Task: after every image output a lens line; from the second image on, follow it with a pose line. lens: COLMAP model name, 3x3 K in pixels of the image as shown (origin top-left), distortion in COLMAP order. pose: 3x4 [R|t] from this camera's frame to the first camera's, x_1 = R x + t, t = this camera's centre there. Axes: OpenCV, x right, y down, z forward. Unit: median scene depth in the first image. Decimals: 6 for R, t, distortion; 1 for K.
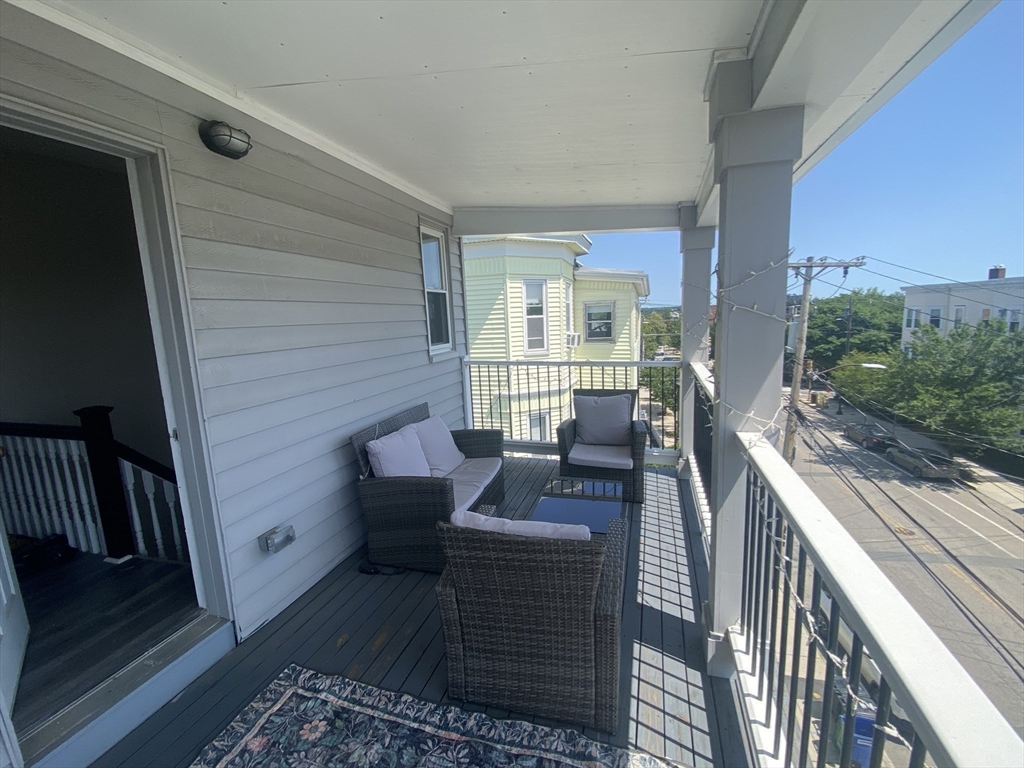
lens RADIAL K [[448.3, 0, 512.0], [0, 448.3, 384.0], [0, 0, 1]] dist [0.027104, -0.026825]
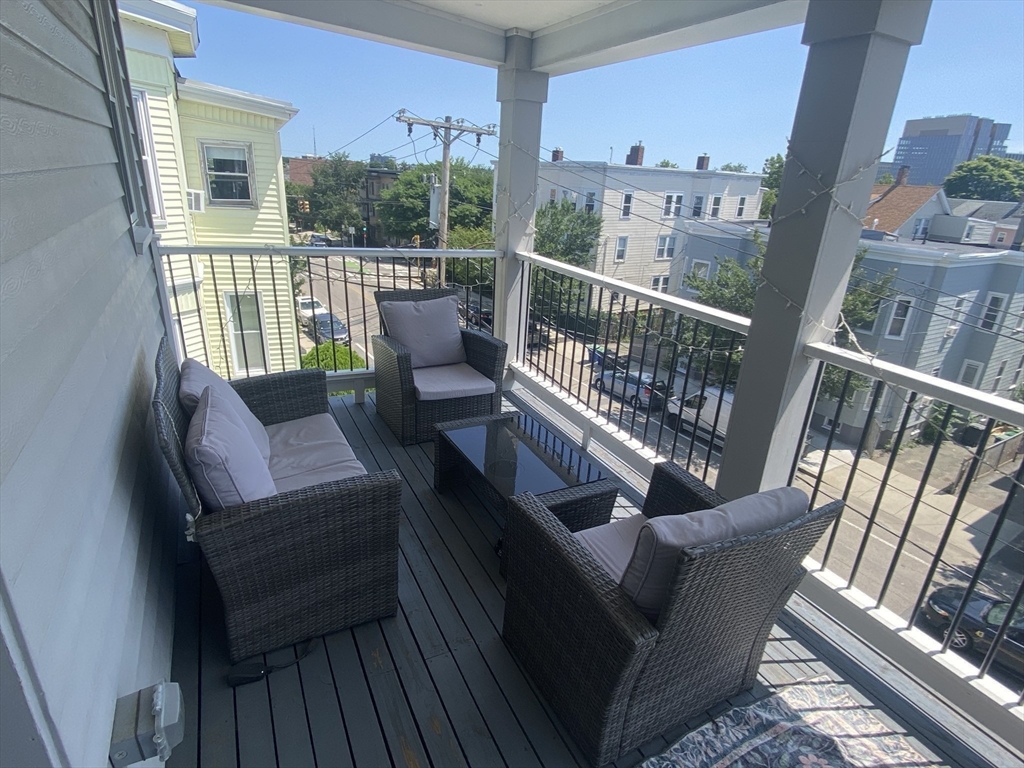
lens RADIAL K [[551.2, 0, 512.0], [0, 551.2, 384.0], [0, 0, 1]] dist [0.062660, -0.063818]
pose [[0.716043, -0.169505, 0.677164, -0.119095], [0.020461, 0.974750, 0.222360, -0.013512], [-0.697757, -0.145363, 0.701431, 0.095179]]
